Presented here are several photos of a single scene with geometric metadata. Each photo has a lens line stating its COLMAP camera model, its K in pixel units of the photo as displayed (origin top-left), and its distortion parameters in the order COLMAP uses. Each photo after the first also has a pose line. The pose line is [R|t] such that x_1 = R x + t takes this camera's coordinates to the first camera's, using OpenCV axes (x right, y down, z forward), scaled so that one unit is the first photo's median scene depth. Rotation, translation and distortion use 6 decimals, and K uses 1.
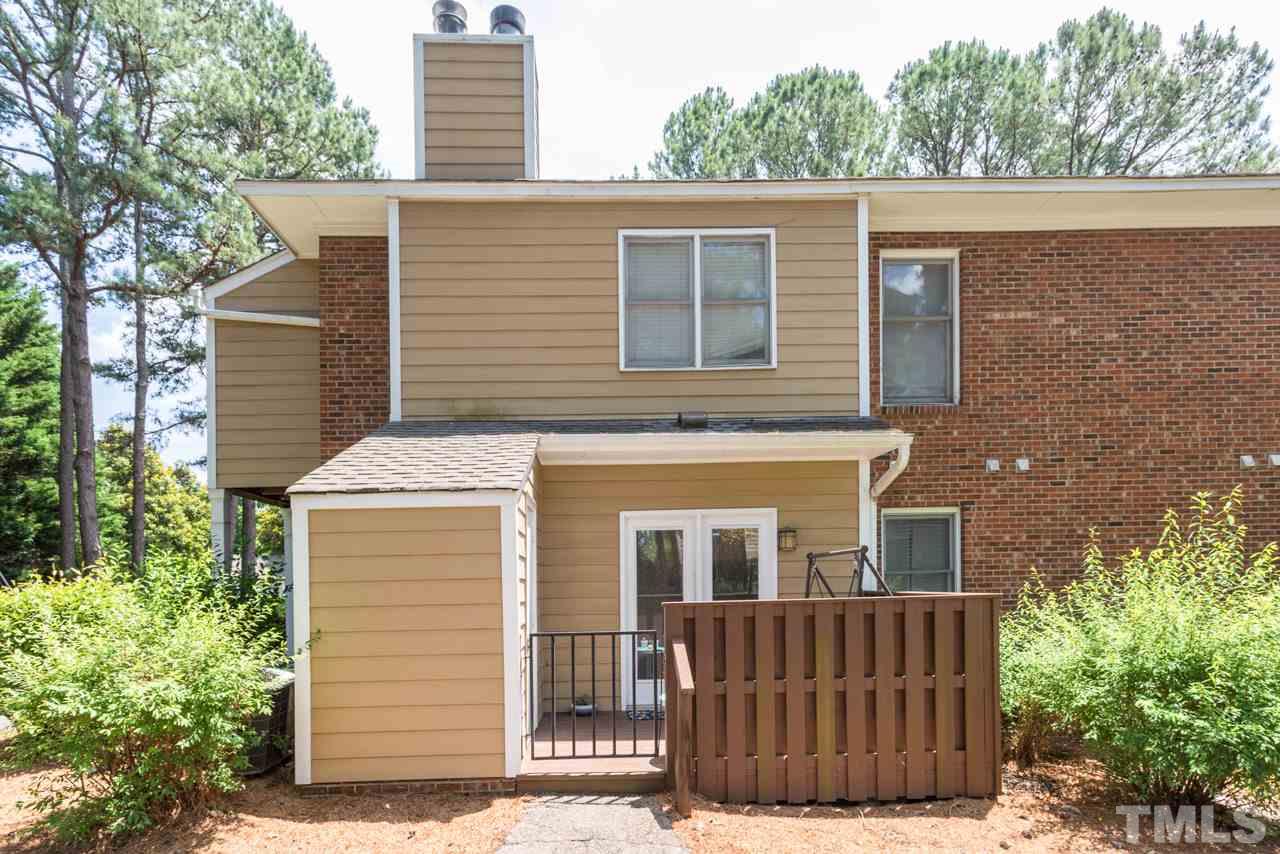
lens RADIAL K [[623.2, 0, 635.2], [0, 623.2, 386.9], [0, 0, 1]] dist [0.006691, 0.000719]
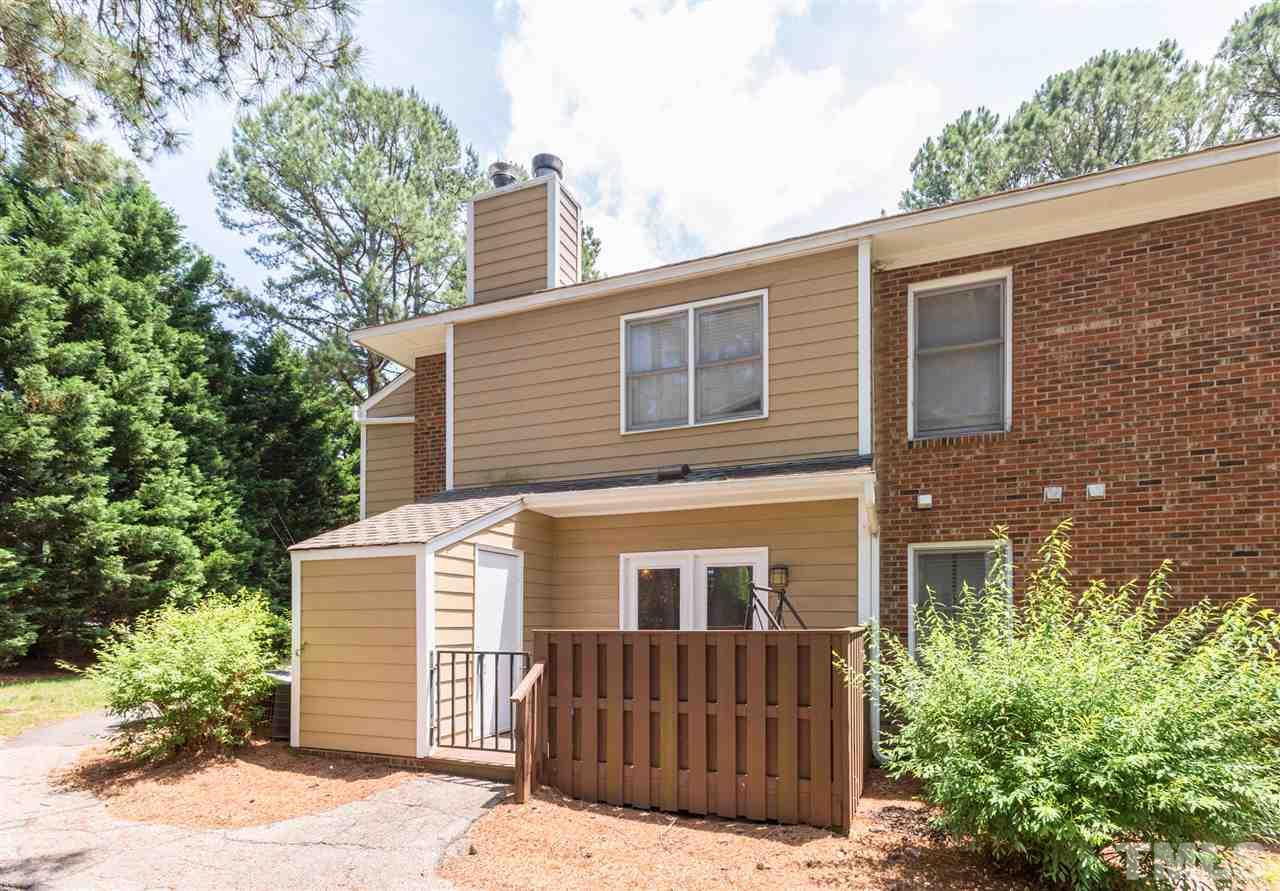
lens RADIAL K [[568.3, 0, 682.4], [0, 568.3, 419.2], [0, 0, 1]] dist [0.008056, -0.000070]
pose [[0.934673, -0.100681, -0.340954, 0.441030], [0.092346, 0.994898, -0.040634, -0.000303], [0.343306, 0.006494, 0.939201, 0.016827]]
